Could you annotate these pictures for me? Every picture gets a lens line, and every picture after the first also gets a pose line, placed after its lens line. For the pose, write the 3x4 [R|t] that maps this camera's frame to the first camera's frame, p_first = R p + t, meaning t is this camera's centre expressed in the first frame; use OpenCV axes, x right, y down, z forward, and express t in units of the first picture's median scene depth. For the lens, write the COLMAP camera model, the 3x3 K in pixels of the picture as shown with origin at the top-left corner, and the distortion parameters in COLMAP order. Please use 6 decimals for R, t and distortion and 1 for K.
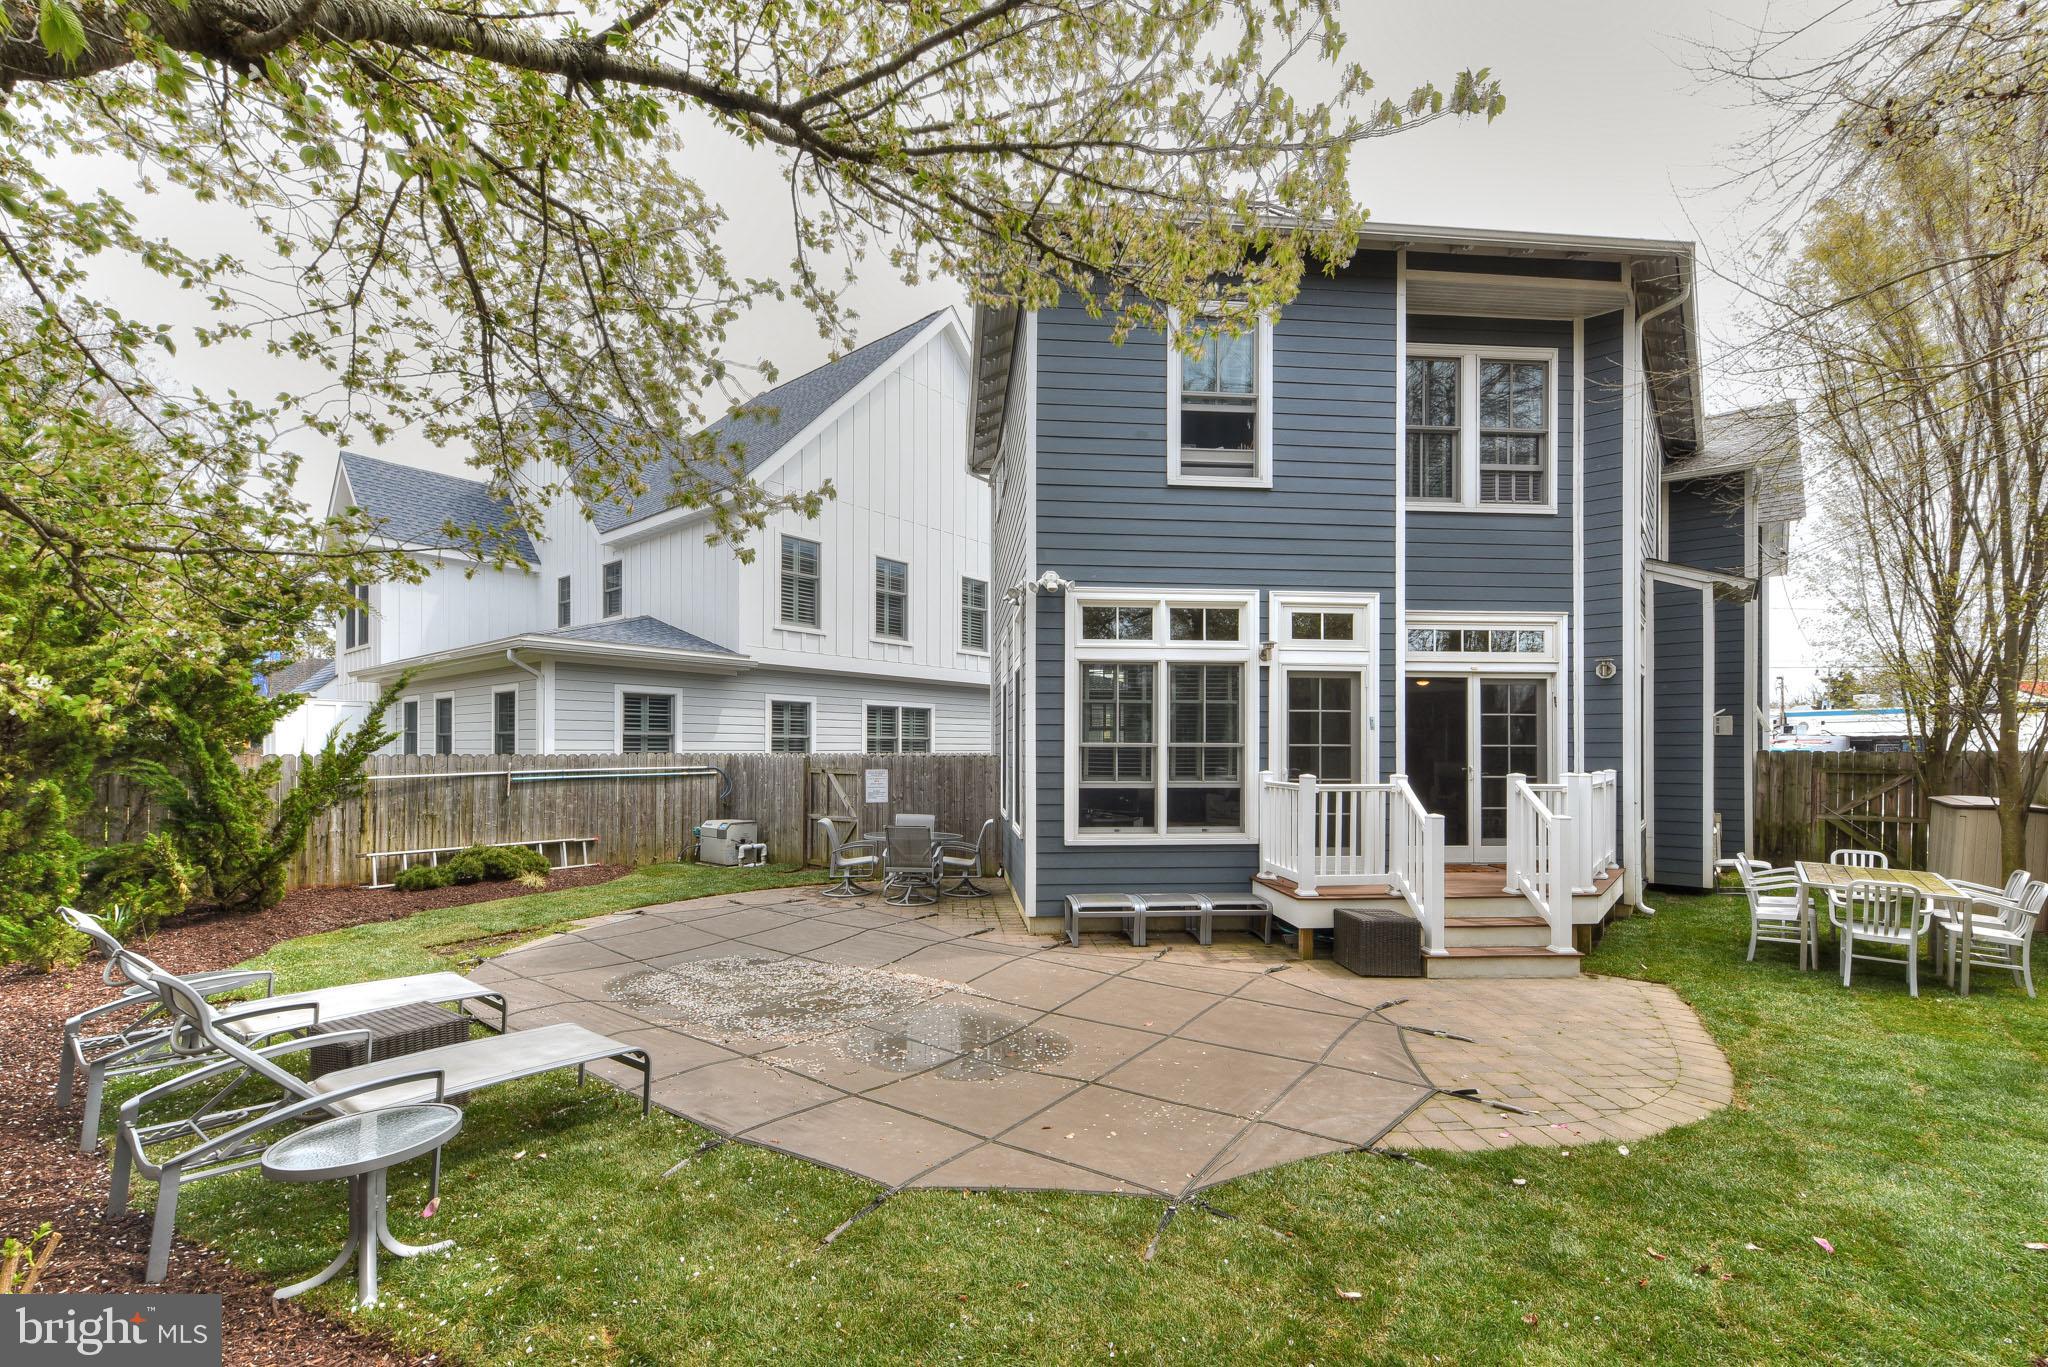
lens RADIAL K [[810.1, 0, 1091.7], [0, 810.1, 749.8], [0, 0, 1]] dist [0.004743, -0.002195]
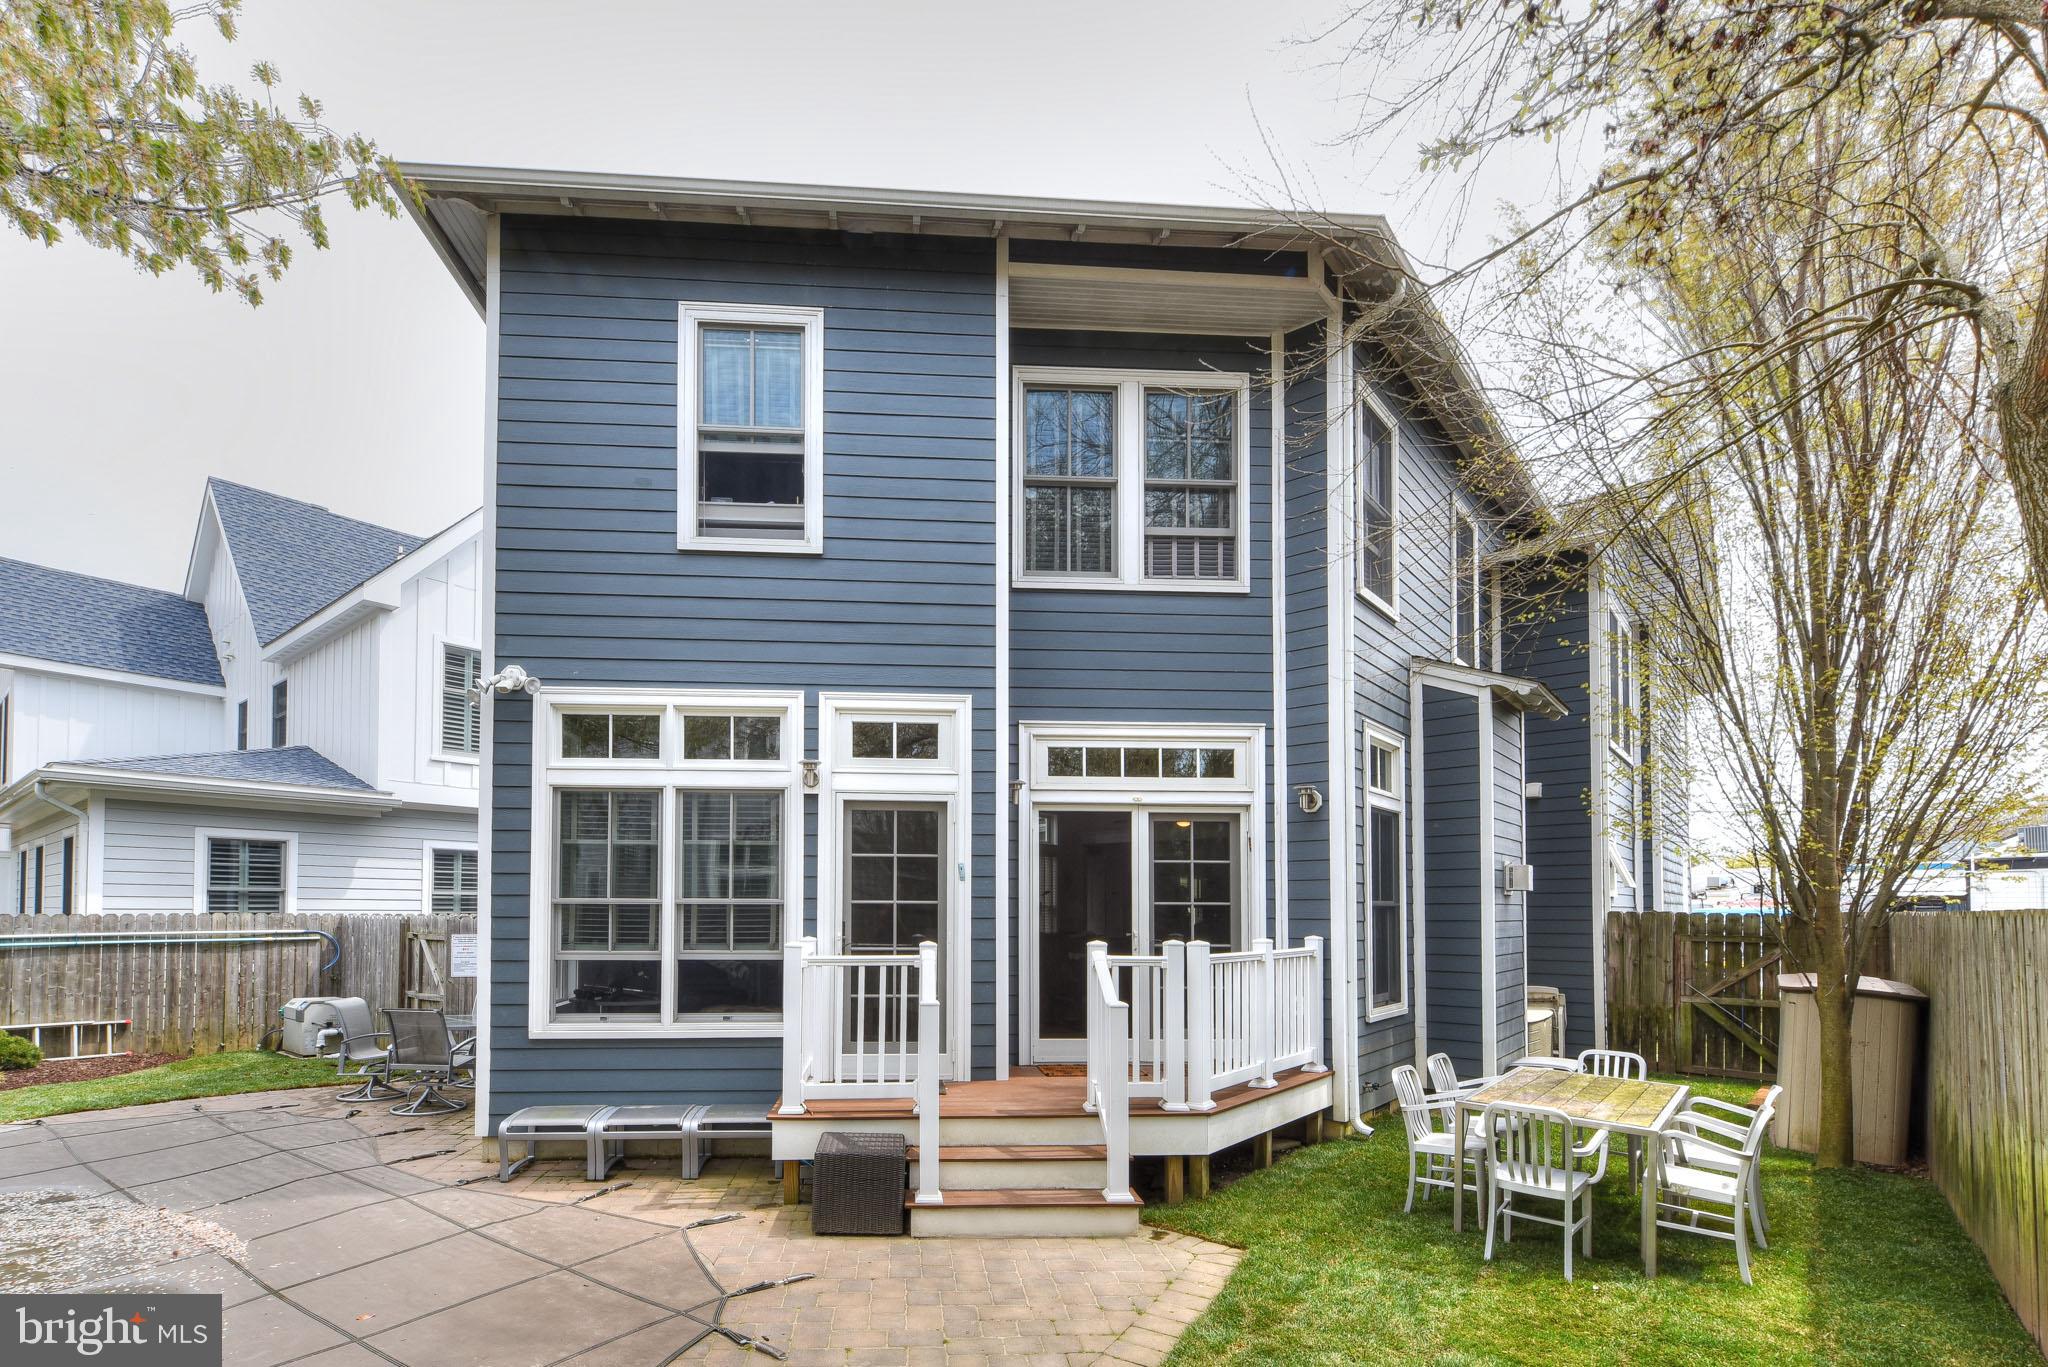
lens RADIAL K [[980.1, 0, 897.6], [0, 980.1, 884.1], [0, 0, 1]] dist [0.006388, 0.000691]
pose [[0.999781, 0.001144, -0.020891, 0.307627], [-0.001716, 0.999623, -0.027388, 0.002645], [0.020852, 0.027418, 0.999407, 0.113479]]
